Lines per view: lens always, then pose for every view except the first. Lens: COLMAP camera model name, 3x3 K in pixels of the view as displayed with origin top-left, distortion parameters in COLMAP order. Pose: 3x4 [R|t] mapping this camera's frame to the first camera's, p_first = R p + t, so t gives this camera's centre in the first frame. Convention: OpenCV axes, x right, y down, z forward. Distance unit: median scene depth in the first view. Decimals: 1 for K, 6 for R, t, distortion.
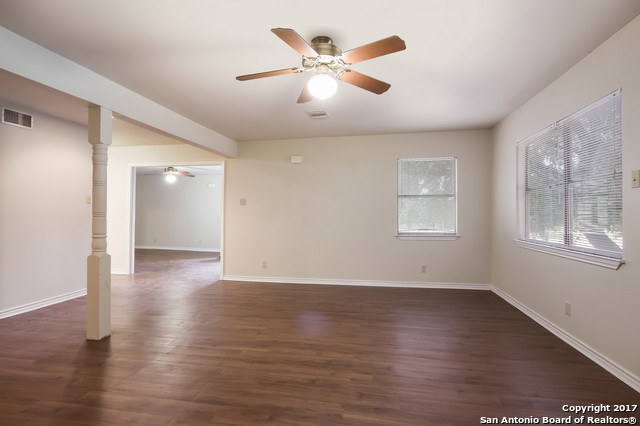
lens RADIAL K [[336.7, 0, 318.5], [0, 336.7, 212.0], [0, 0, 1]] dist [-0.002847, 0.000340]
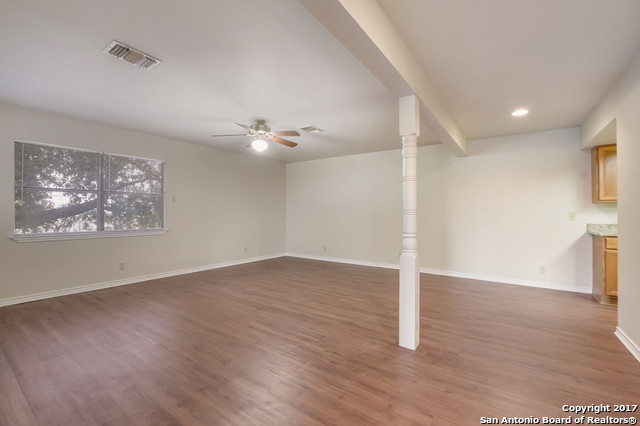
lens RADIAL K [[280.9, 0, 315.5], [0, 280.9, 210.6], [0, 0, 1]] dist [-0.008723, 0.000110]
pose [[-0.909523, -0.002493, 0.415646, -0.943153], [-0.009217, 0.999857, -0.014174, 0.015854], [-0.415552, -0.016722, -0.909416, 2.315658]]
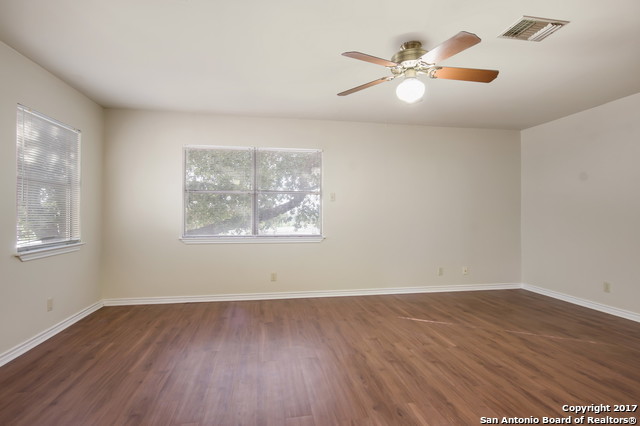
lens RADIAL K [[317.1, 0, 320.0], [0, 317.1, 213.0], [0, 0, 1]] dist [-0.000771, 0.000230]
pose [[-0.365054, 0.005092, 0.930972, -0.798830], [-0.009677, 0.999910, -0.009263, 0.017329], [-0.930936, -0.012390, -0.364972, 1.611485]]
